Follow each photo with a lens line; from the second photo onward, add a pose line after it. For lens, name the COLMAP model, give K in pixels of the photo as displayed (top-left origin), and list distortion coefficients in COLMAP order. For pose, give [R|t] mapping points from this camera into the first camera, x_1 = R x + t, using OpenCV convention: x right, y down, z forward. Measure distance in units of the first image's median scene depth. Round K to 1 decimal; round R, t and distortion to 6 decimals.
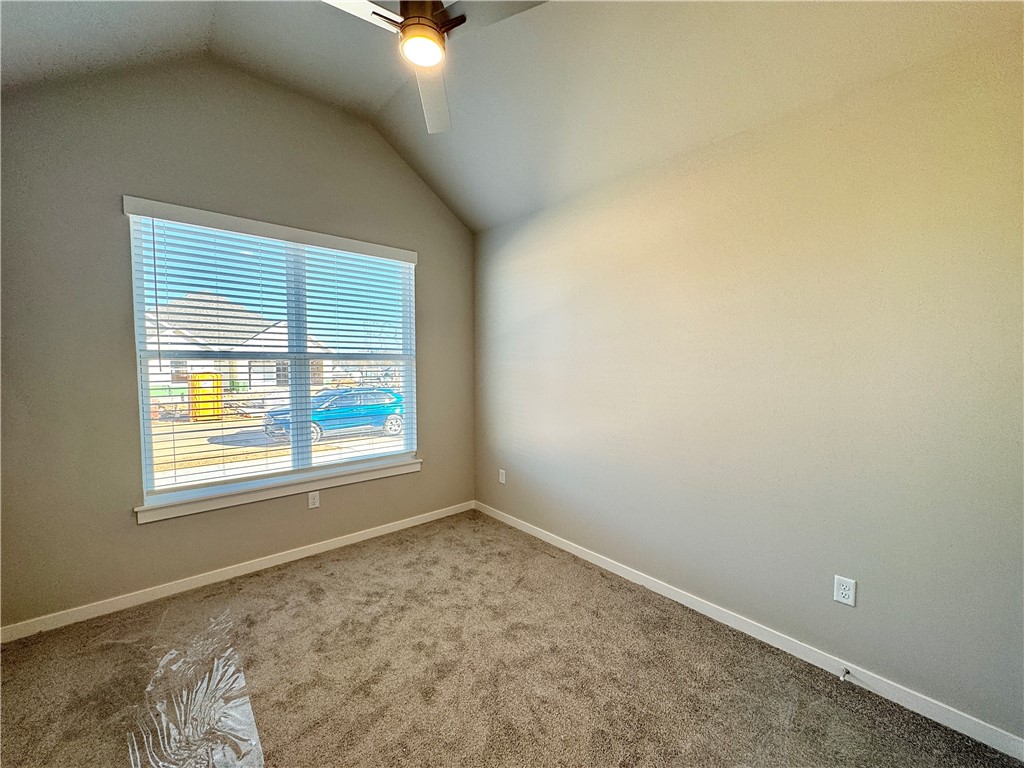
lens RADIAL K [[408.4, 0, 511.3], [0, 408.4, 384.9], [0, 0, 1]] dist [-0.003434, 0.000300]
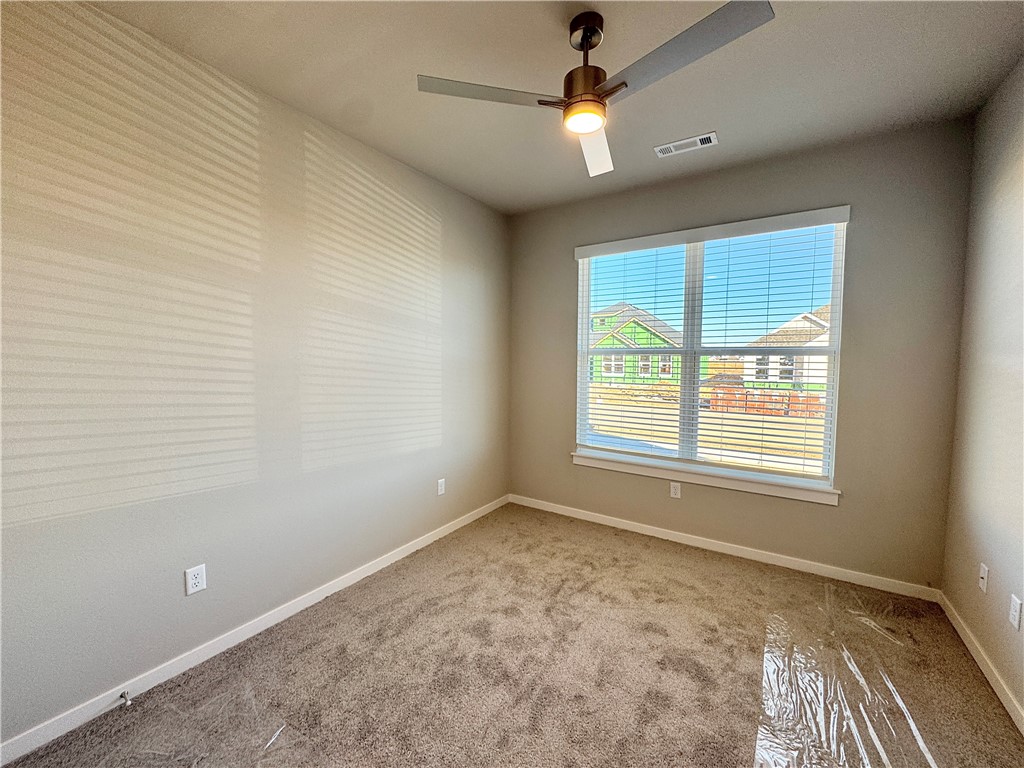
lens RADIAL K [[408.4, 0, 511.3], [0, 408.4, 384.9], [0, 0, 1]] dist [-0.003434, 0.000300]
pose [[0.245867, 0.075886, -0.966329, 0.403585], [-0.057241, 0.996328, 0.063678, -0.029654], [0.967612, 0.039658, 0.249308, 0.322482]]
